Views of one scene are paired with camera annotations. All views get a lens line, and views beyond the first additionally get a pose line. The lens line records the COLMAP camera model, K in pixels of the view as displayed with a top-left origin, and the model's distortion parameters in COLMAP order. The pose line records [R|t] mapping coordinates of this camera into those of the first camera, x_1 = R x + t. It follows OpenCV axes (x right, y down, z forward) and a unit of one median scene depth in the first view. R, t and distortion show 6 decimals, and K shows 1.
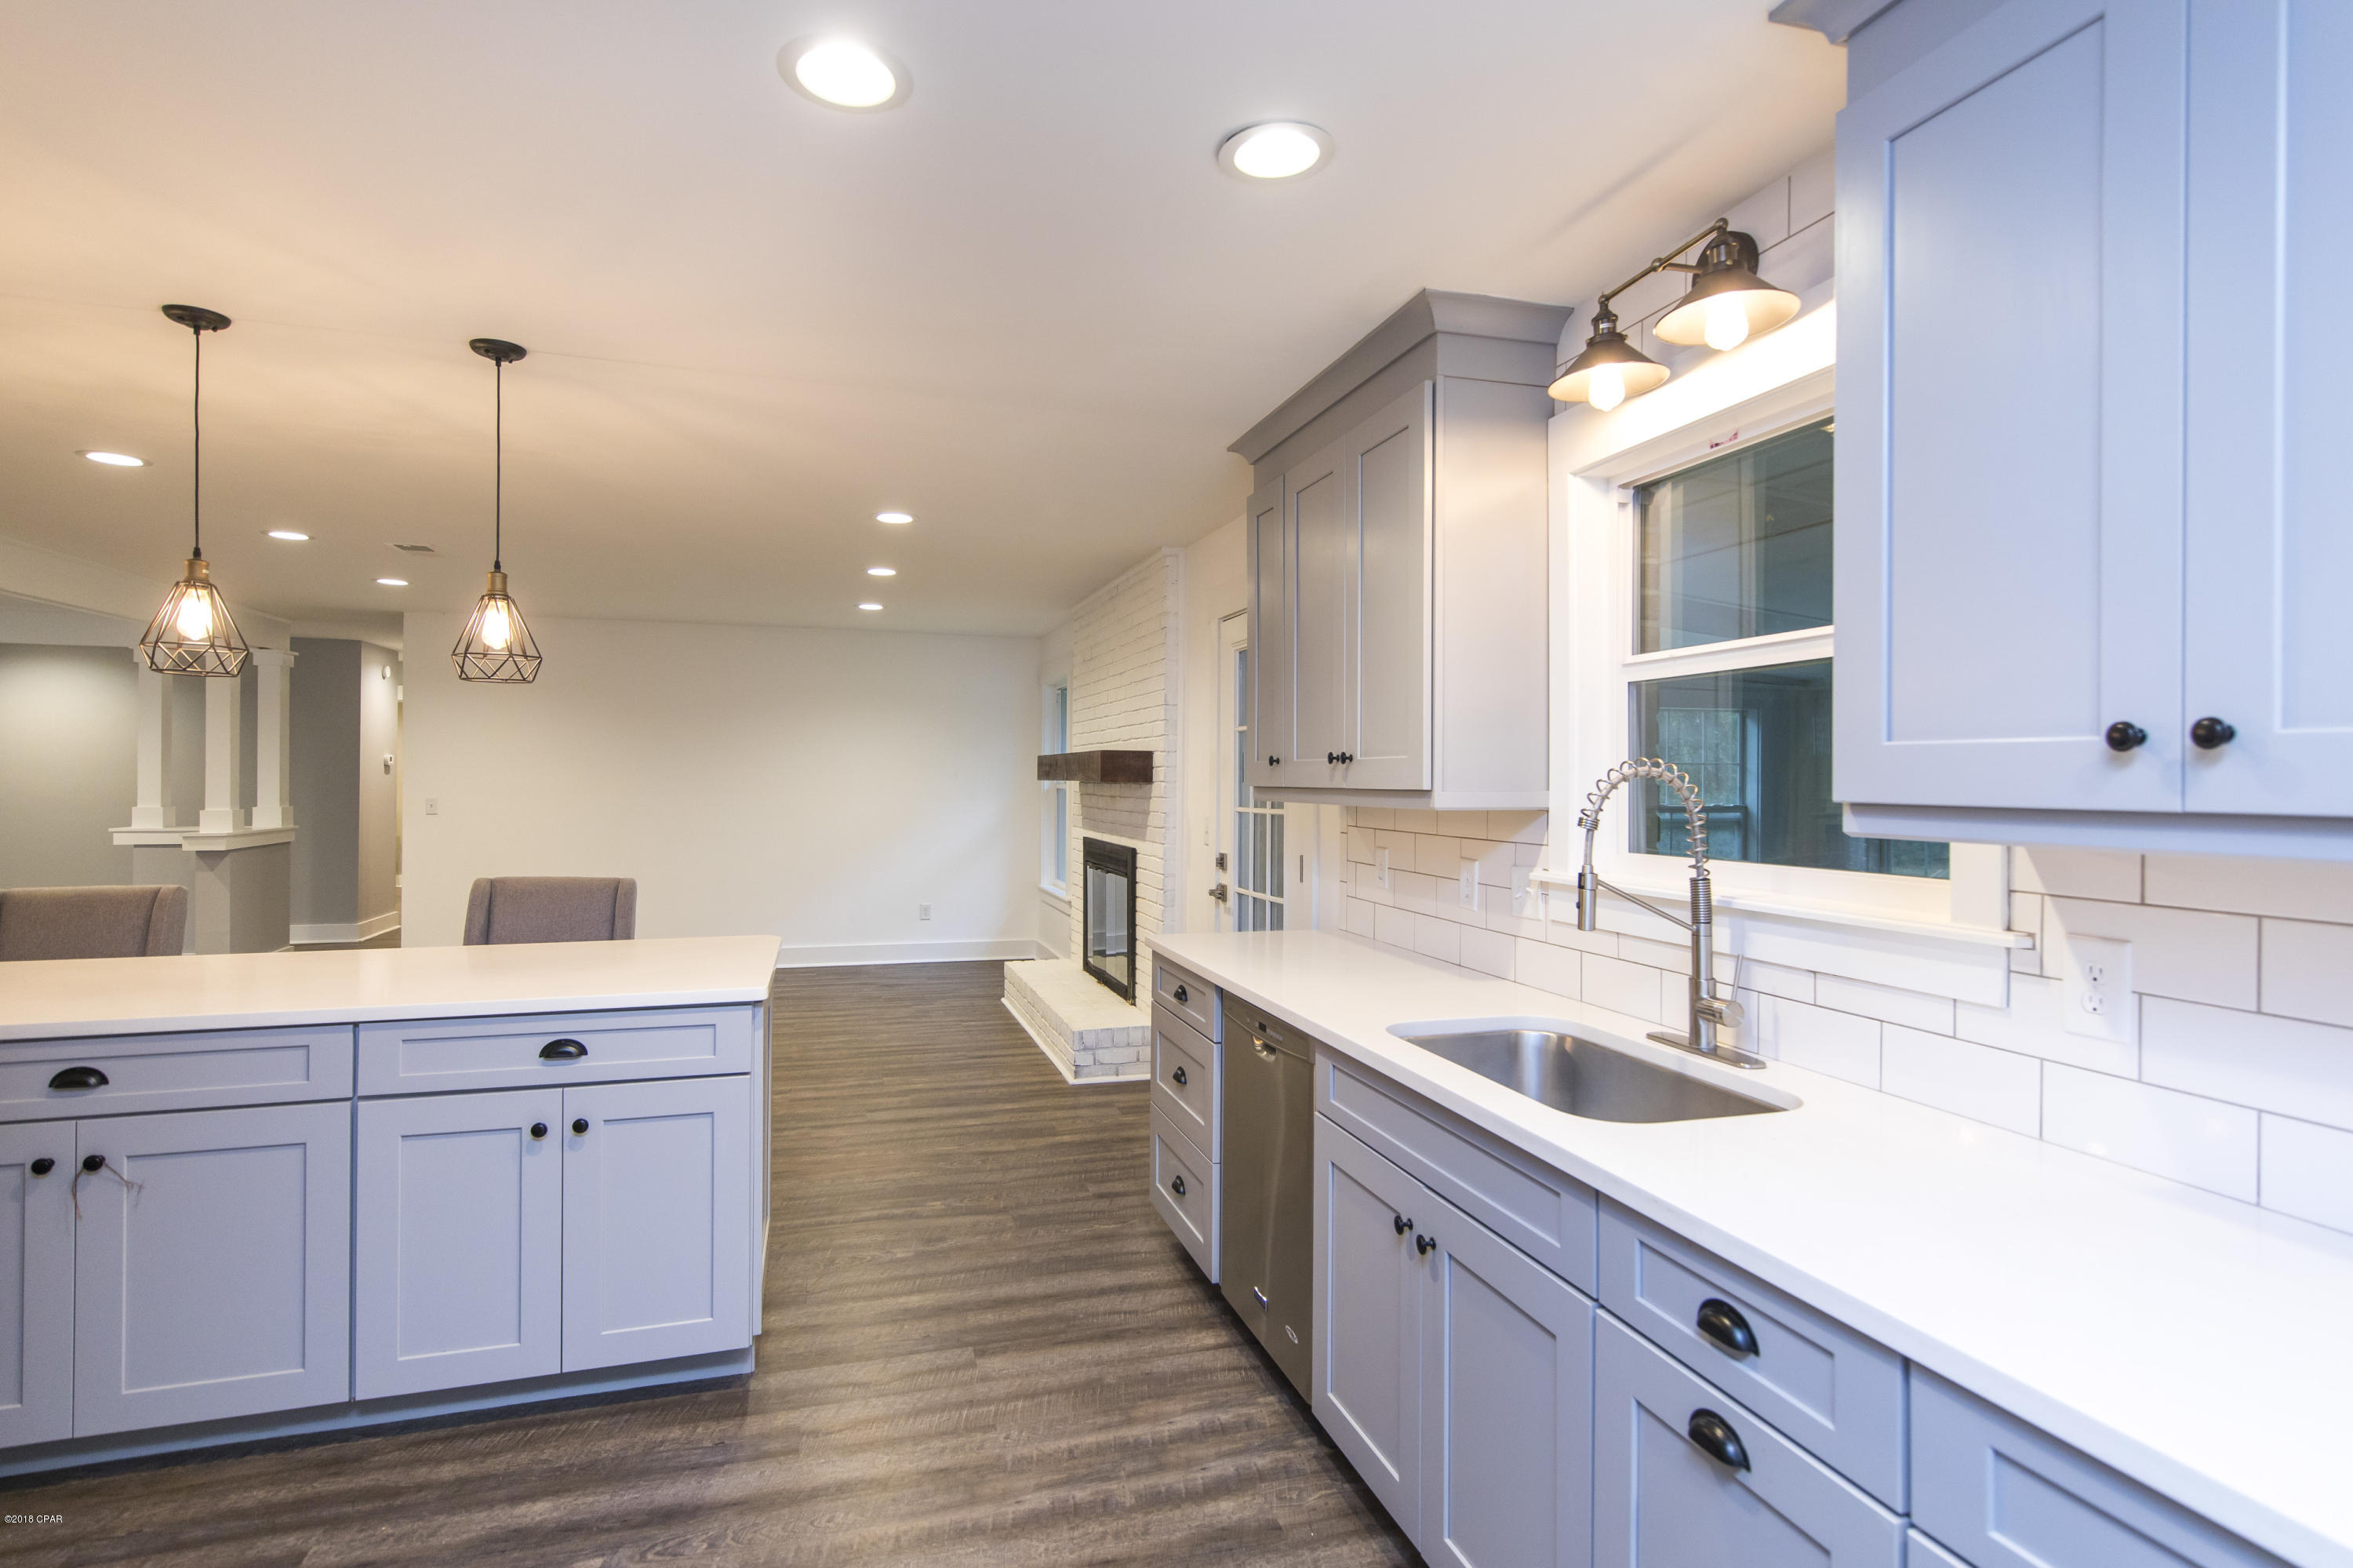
lens RADIAL K [[1168.8, 0, 1176.5], [0, 1168.8, 784.0], [0, 0, 1]] dist [0.001245, -0.000066]
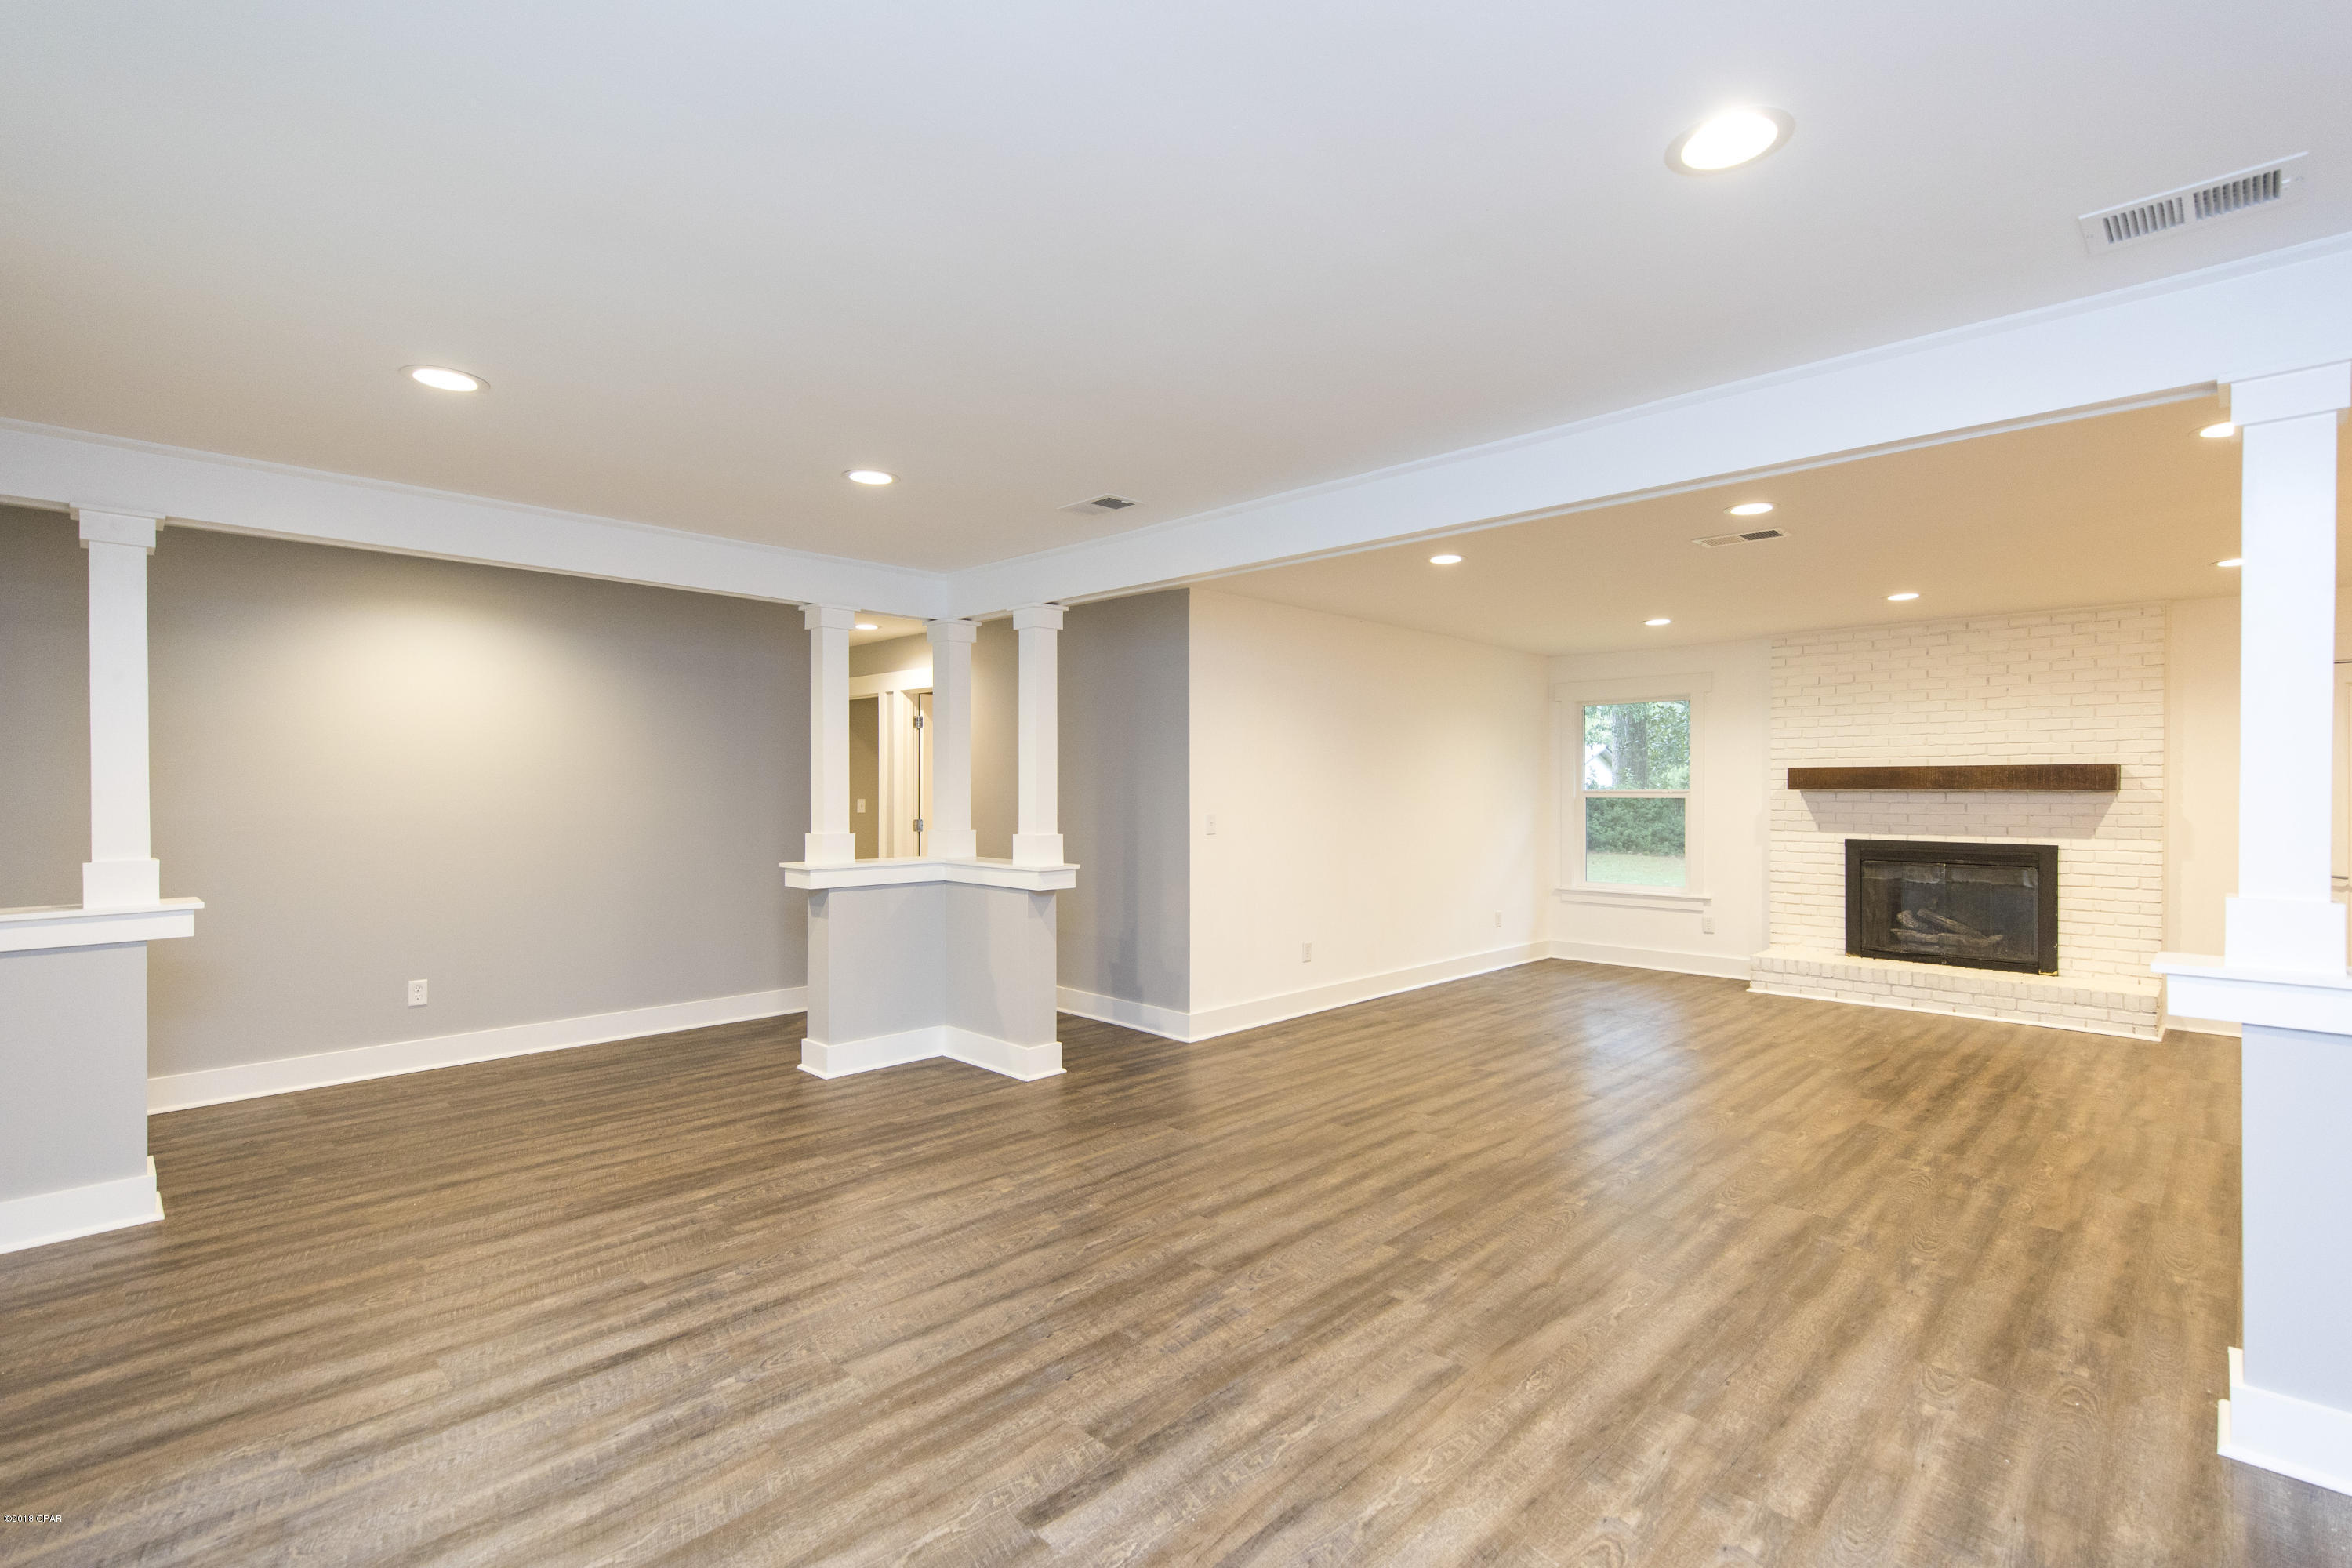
lens RADIAL K [[1085.5, 0, 1177.7], [0, 1085.5, 791.7], [0, 0, 1]] dist [-0.000267, 0.000406]
pose [[0.881972, -0.004239, 0.471283, -2.273424], [0.005852, 0.999981, -0.001956, -0.006278], [-0.471266, 0.004484, 0.881980, 0.737726]]
